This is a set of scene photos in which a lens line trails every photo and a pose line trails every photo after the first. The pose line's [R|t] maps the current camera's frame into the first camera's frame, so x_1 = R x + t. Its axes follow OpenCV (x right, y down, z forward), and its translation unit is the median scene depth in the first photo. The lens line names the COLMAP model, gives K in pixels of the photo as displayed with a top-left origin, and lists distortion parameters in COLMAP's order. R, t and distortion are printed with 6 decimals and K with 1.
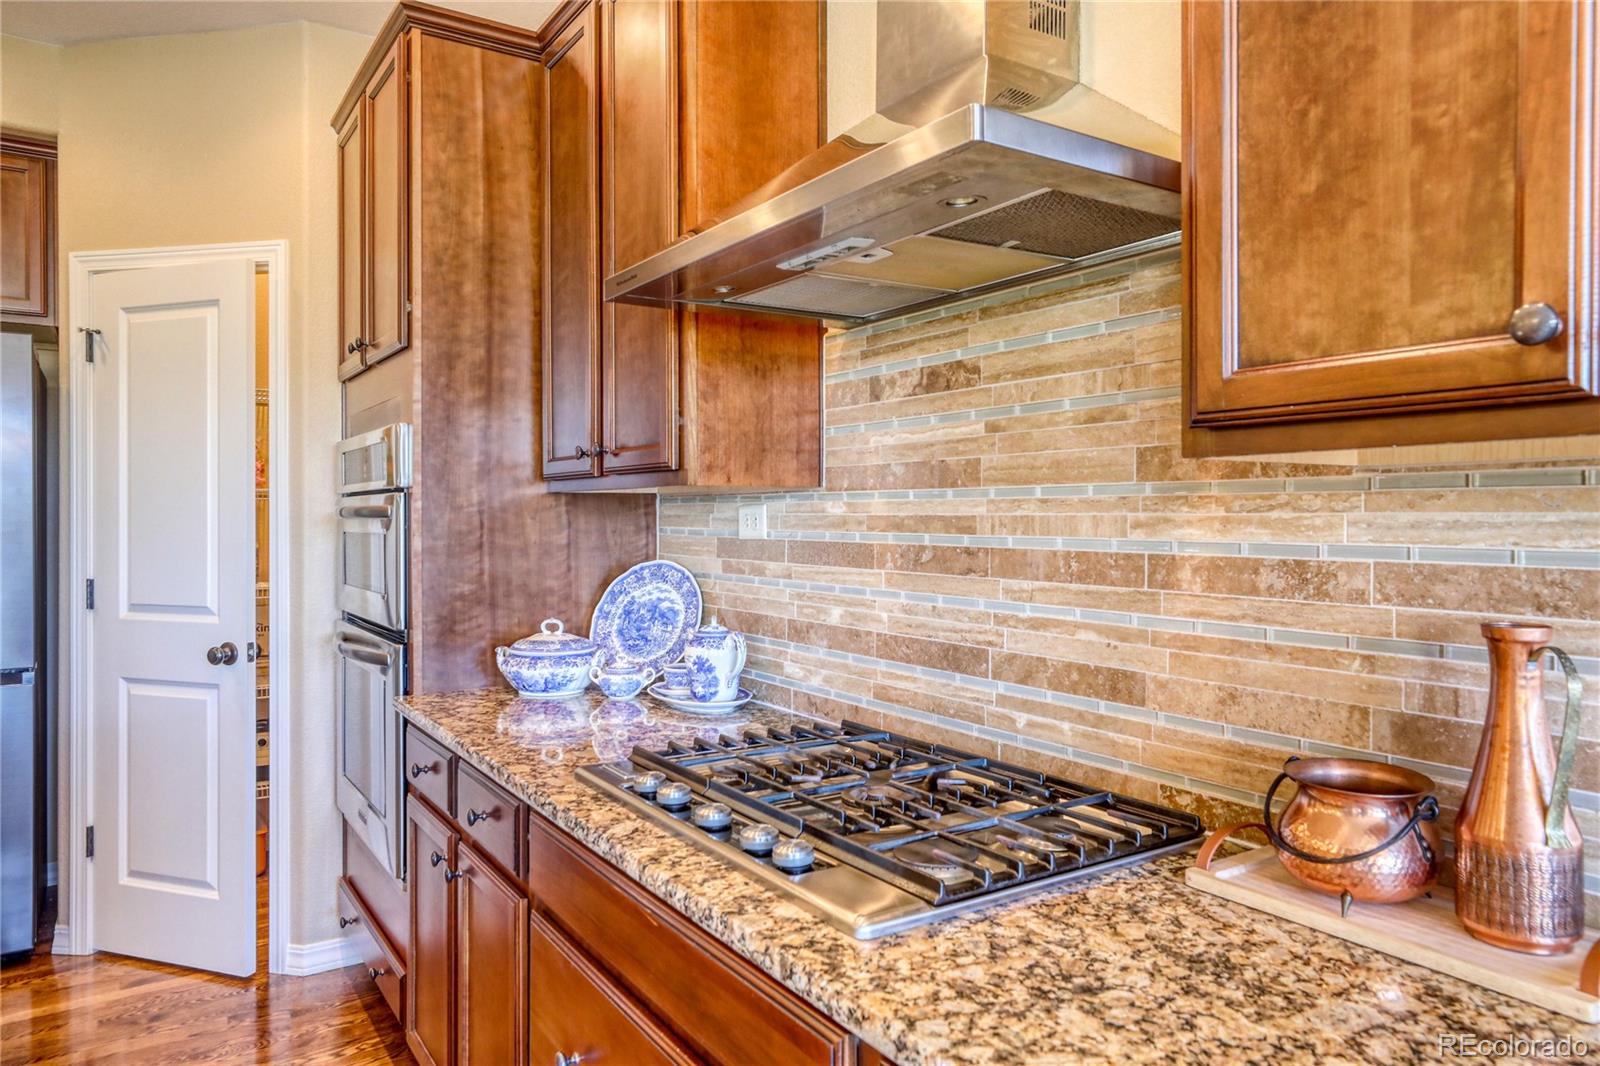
lens RADIAL K [[1064.6, 0, 802.8], [0, 1064.6, 512.7], [0, 0, 1]] dist [0.000052, 0.003836]
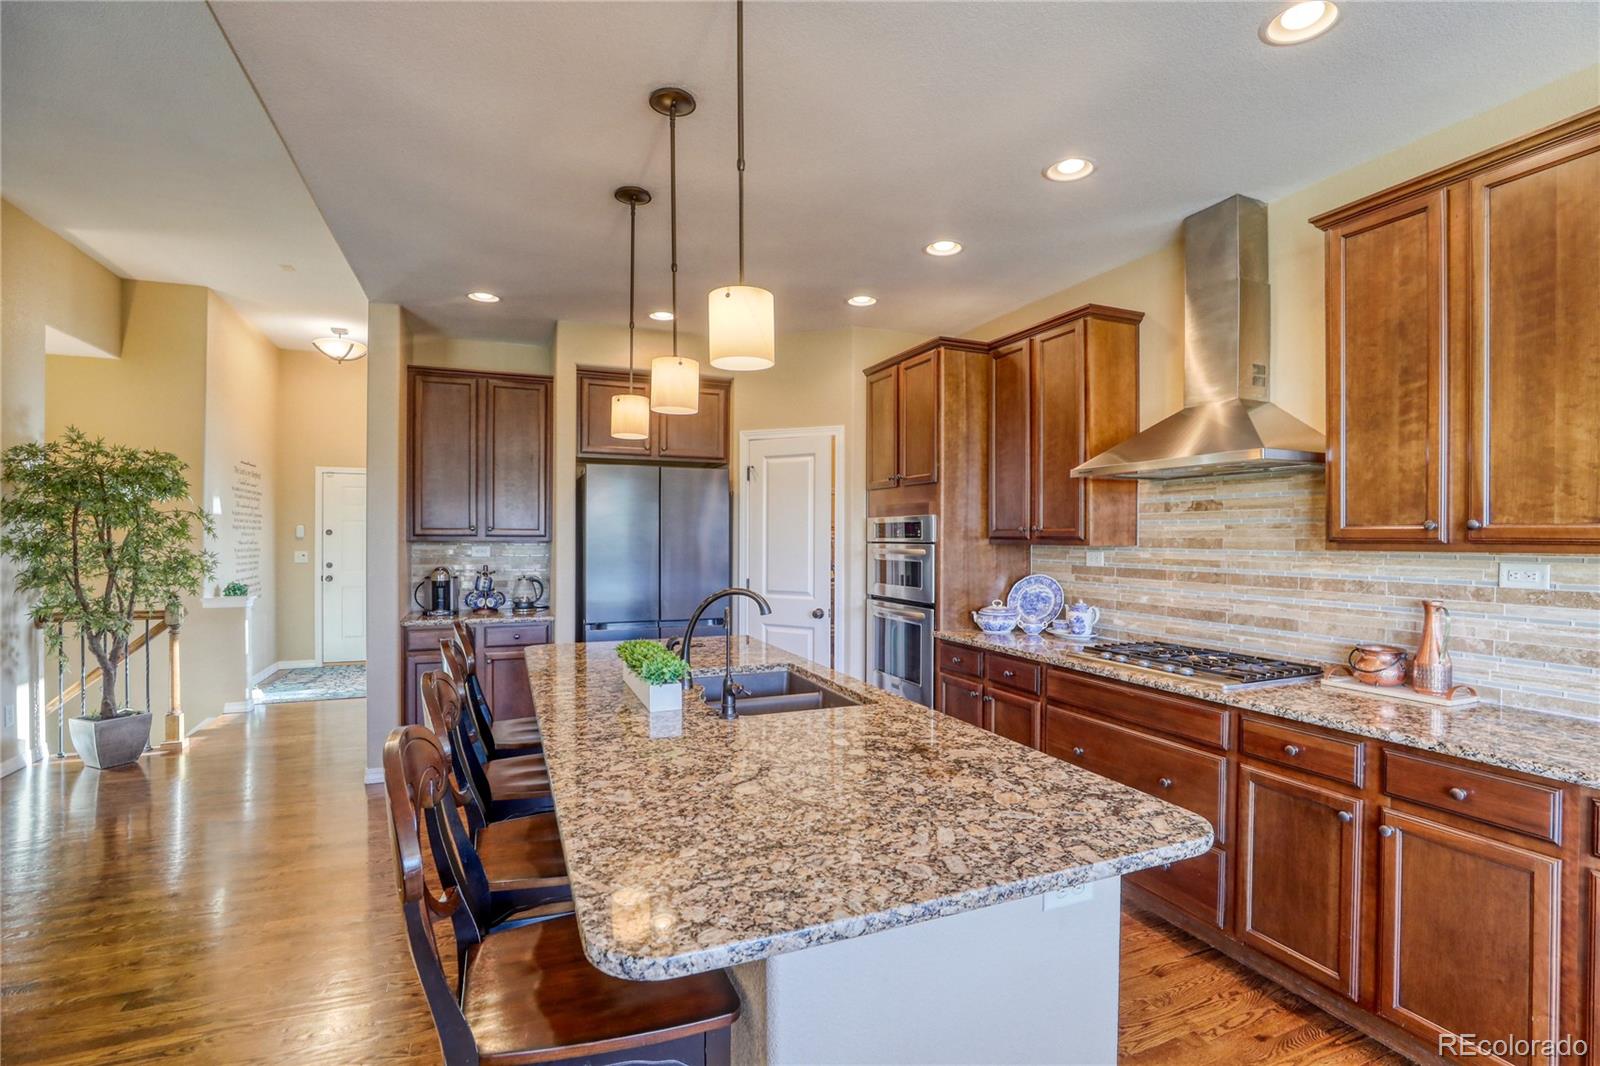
lens RADIAL K [[738.1, 0, 819.3], [0, 738.1, 536.2], [0, 0, 1]] dist [-0.045092, 0.014494]
pose [[0.984839, 0.005619, -0.173382, -0.455625], [-0.005466, 0.999984, 0.001363, -0.049814], [0.173387, -0.000395, 0.984854, -0.847499]]
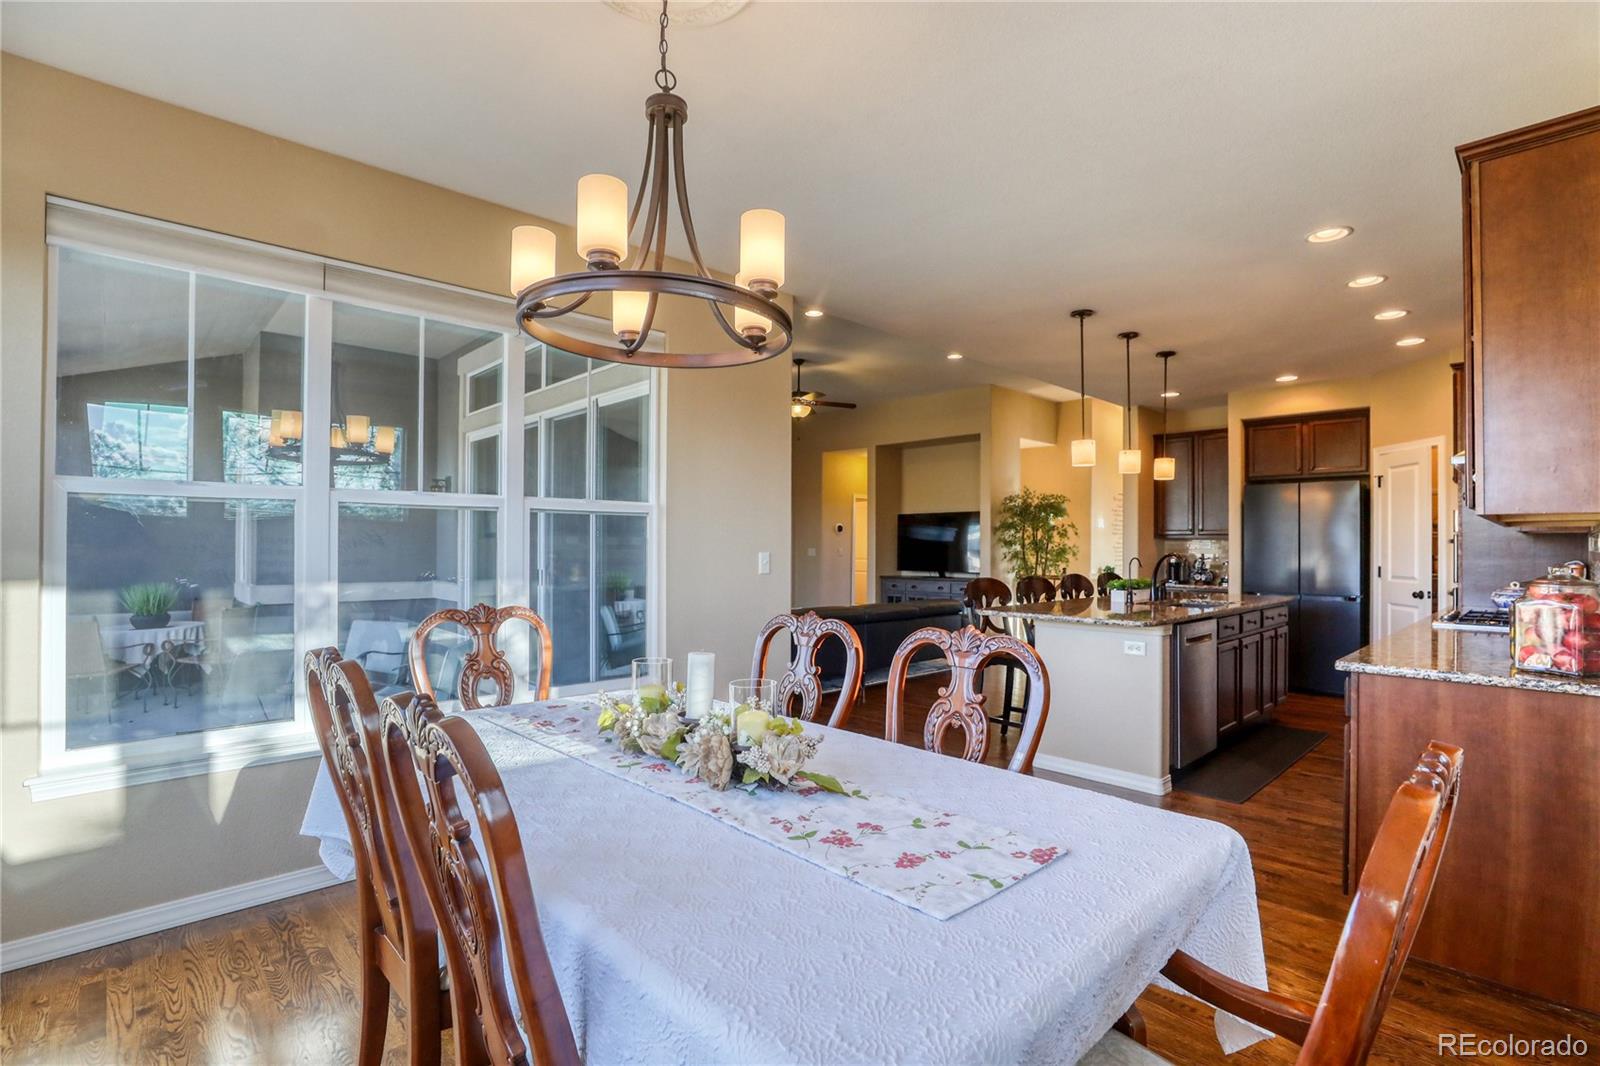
lens RADIAL K [[752.7, 0, 821.7], [0, 752.7, 547.0], [0, 0, 1]] dist [-0.048165, 0.014123]
pose [[0.193925, 0.005356, -0.981002, 1.608629], [-0.002601, 0.999984, 0.004945, 0.012312], [0.981013, 0.001593, 0.193935, -1.375267]]
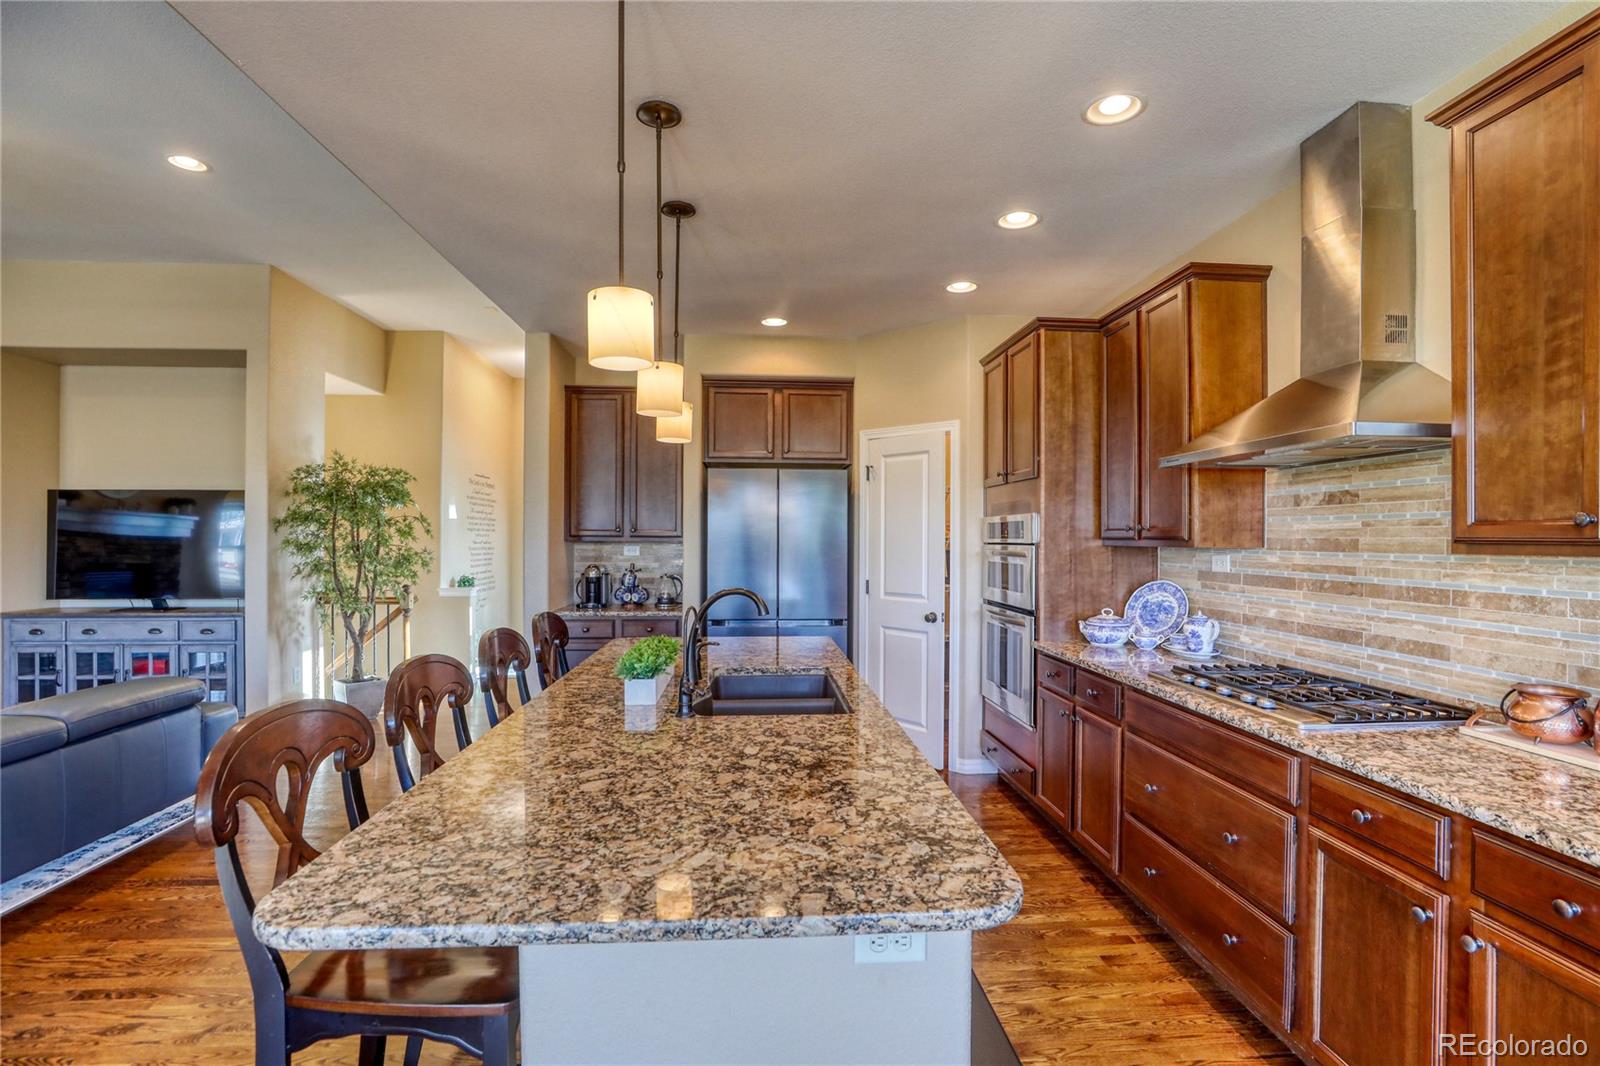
lens RADIAL K [[736.0, 0, 812.0], [0, 736.0, 535.3], [0, 0, 1]] dist [-0.044603, 0.013995]
pose [[0.879599, 0.004317, -0.475696, -0.092124], [-0.005098, 0.999987, -0.000352, -0.048353], [0.475688, 0.002735, 0.879610, -0.667940]]
